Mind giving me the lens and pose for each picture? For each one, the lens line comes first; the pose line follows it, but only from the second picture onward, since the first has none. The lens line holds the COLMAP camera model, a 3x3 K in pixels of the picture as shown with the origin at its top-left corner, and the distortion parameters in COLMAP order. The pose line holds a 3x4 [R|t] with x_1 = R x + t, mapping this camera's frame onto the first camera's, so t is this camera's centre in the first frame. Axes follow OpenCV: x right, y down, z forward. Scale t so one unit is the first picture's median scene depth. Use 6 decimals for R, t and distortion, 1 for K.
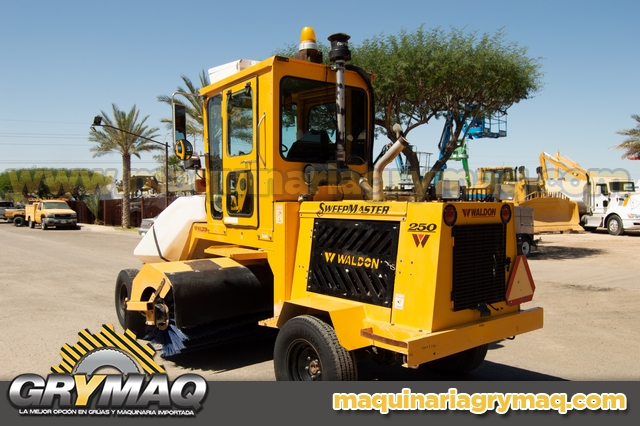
lens RADIAL K [[557.8, 0, 320.3], [0, 557.8, 202.8], [0, 0, 1]] dist [-0.098361, -0.000665]
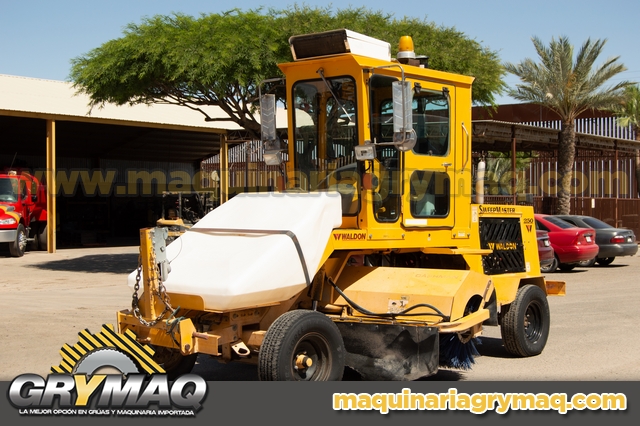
lens RADIAL K [[993.7, 0, 320.0], [0, 993.7, 213.0], [0, 0, 1]] dist [-0.042832, -0.114791]
pose [[-0.205339, 0.011672, 0.978621, -2.177271], [0.006272, 0.999924, -0.010610, 0.040205], [-0.978671, 0.003959, -0.205396, 1.857425]]
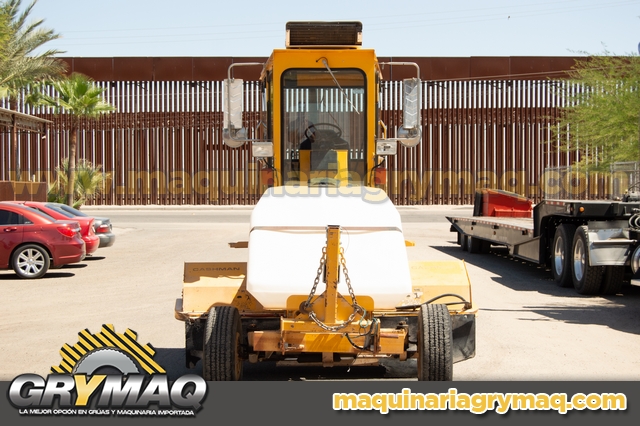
lens RADIAL K [[1203.0, 0, 320.0], [0, 1203.0, 213.0], [0, 0, 1]] dist [-0.008427, 0.059056]
pose [[-0.787035, 0.005524, 0.616884, -1.659886], [0.016683, 0.999785, 0.012331, -0.000321], [-0.616683, 0.019996, -0.786958, 3.300228]]
